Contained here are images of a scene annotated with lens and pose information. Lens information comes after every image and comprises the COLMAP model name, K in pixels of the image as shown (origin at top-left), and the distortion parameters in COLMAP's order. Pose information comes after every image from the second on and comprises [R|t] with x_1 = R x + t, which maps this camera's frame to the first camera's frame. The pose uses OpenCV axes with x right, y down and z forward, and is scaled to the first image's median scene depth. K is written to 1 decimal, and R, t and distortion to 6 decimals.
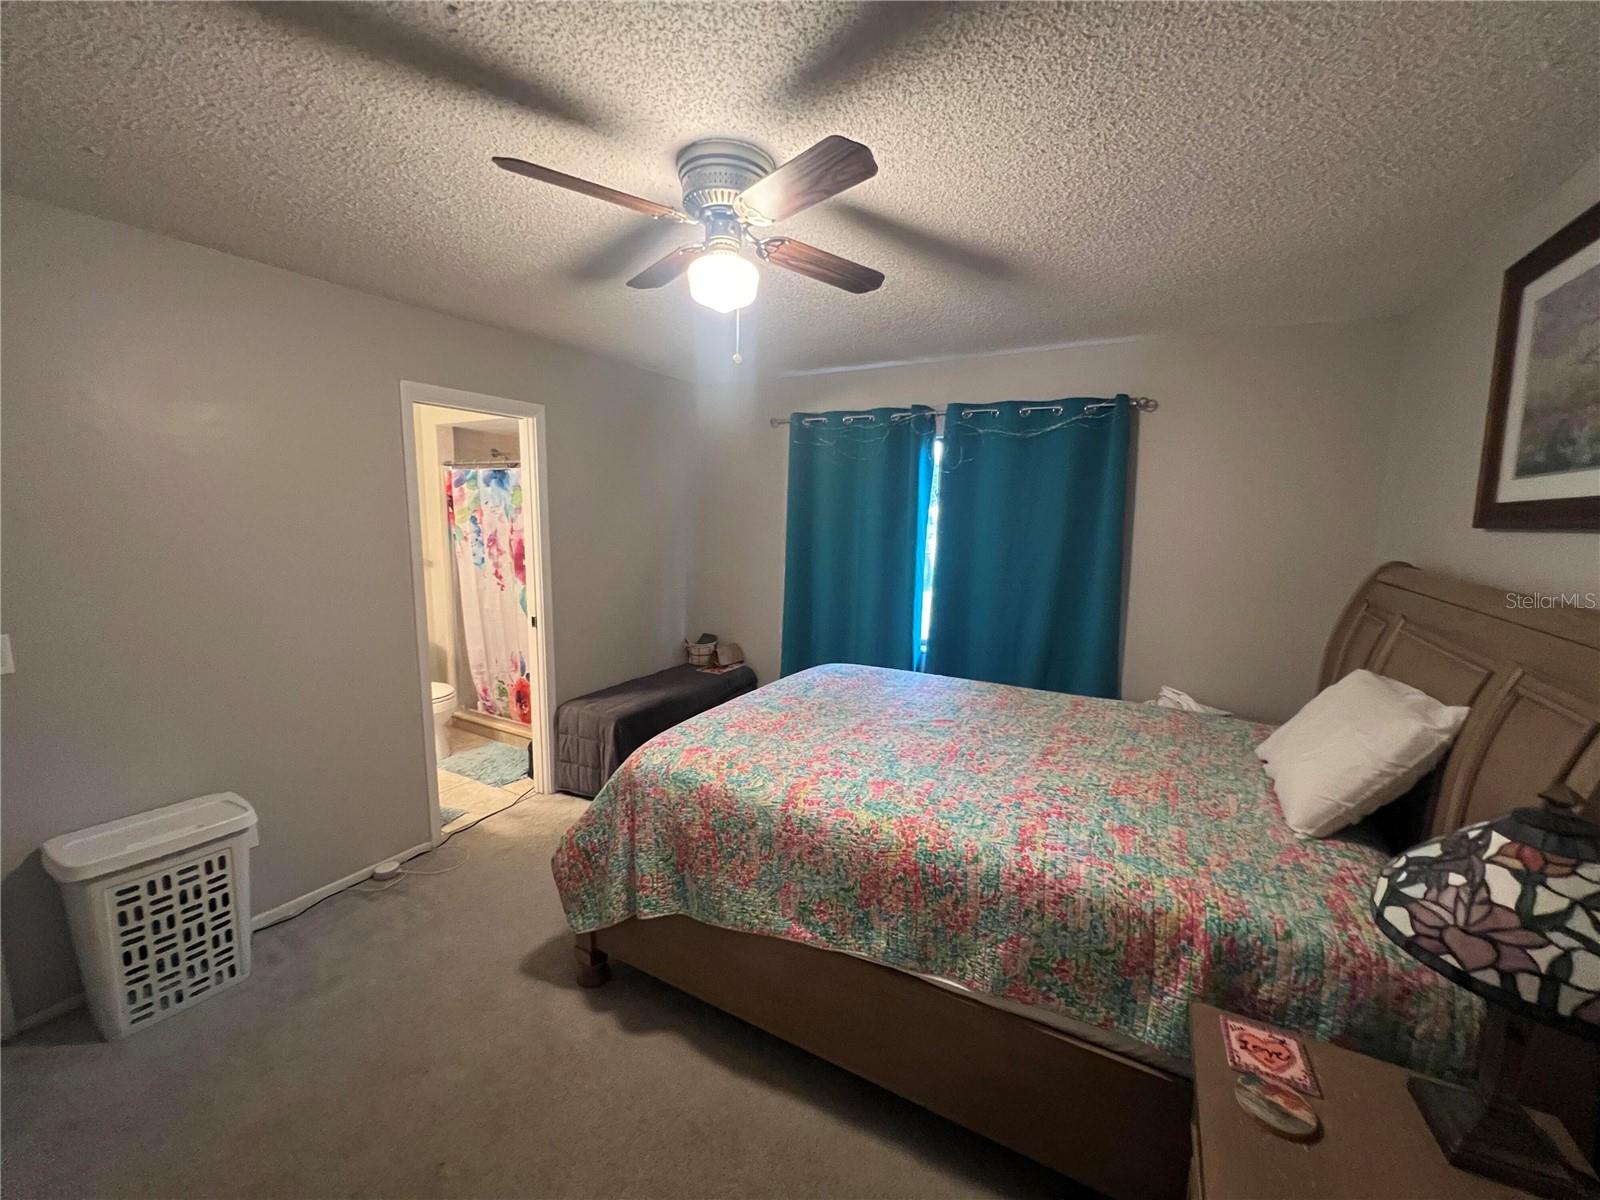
lens RADIAL K [[635.3, 0, 797.1], [0, 635.3, 595.6], [0, 0, 1]] dist [-0.001516, 0.000366]
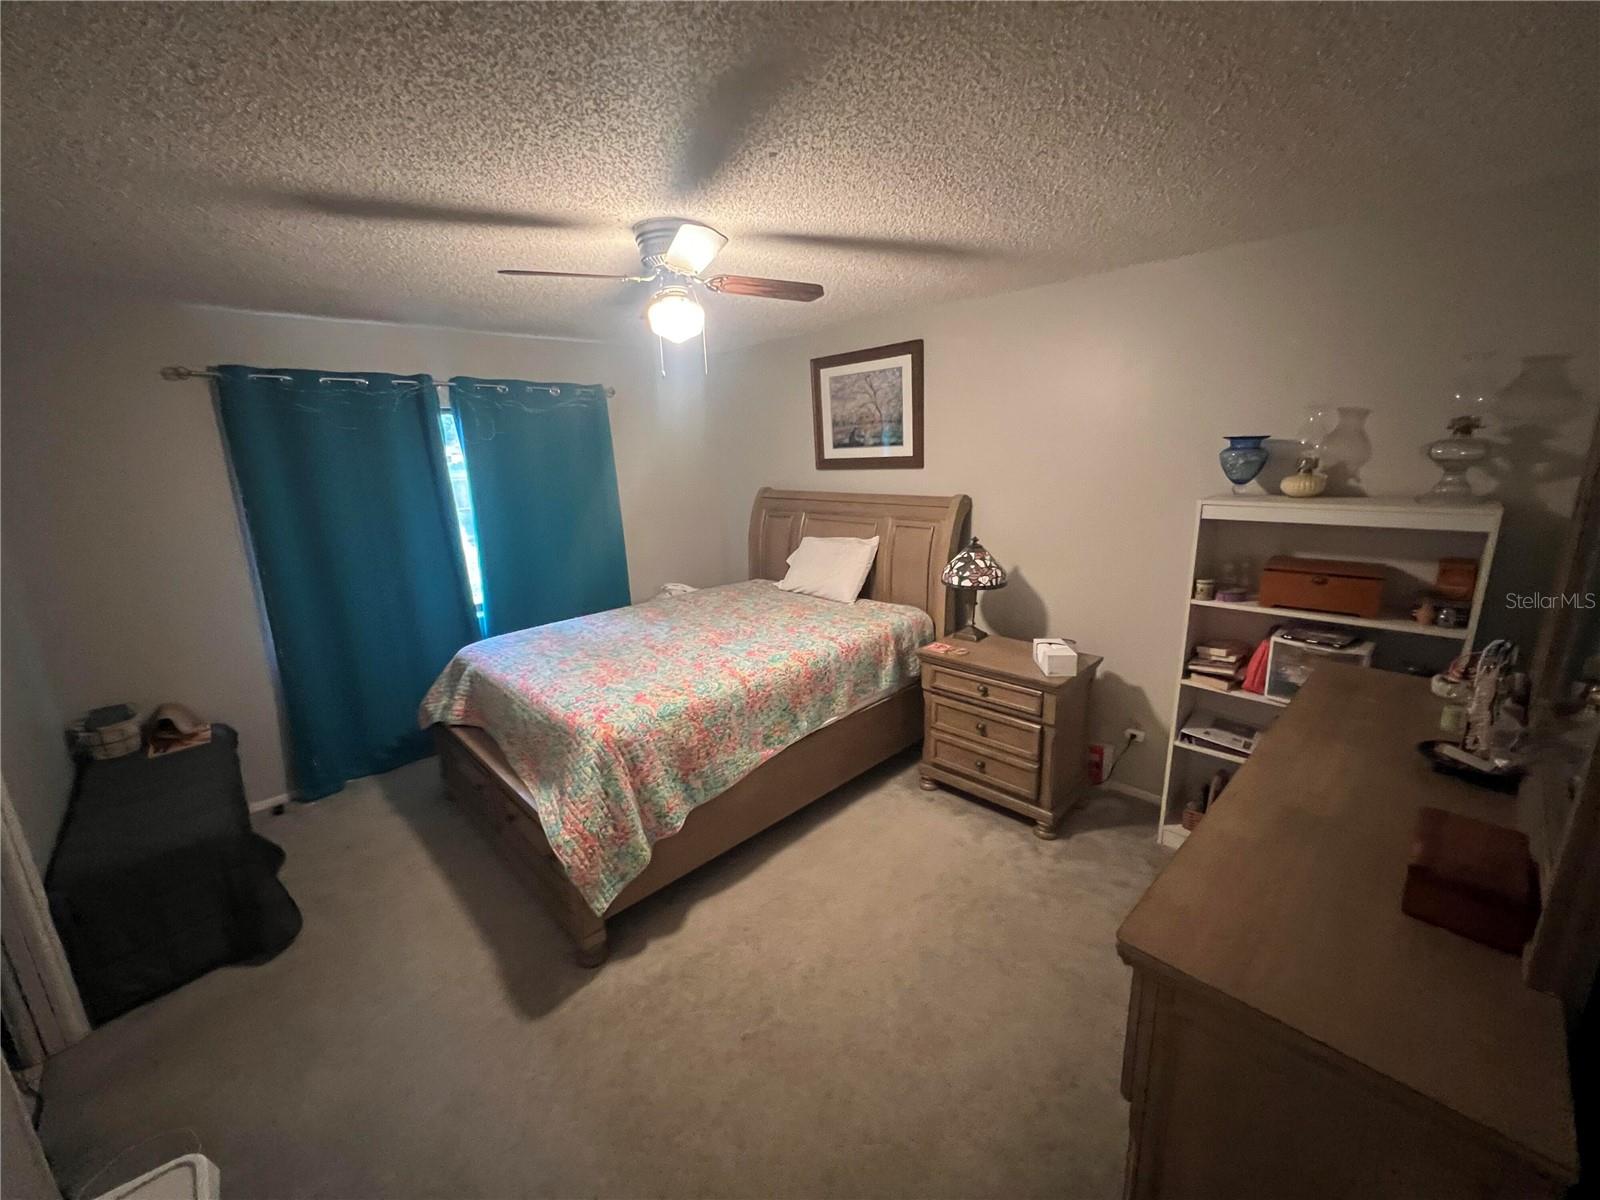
lens RADIAL K [[635.3, 0, 794.2], [0, 635.3, 596.4], [0, 0, 1]] dist [-0.001516, 0.000366]
pose [[0.291596, -0.248621, 0.923666, -1.313980], [0.170496, 0.963677, 0.205566, -0.158182], [-0.941224, 0.097539, 0.323393, 0.376555]]
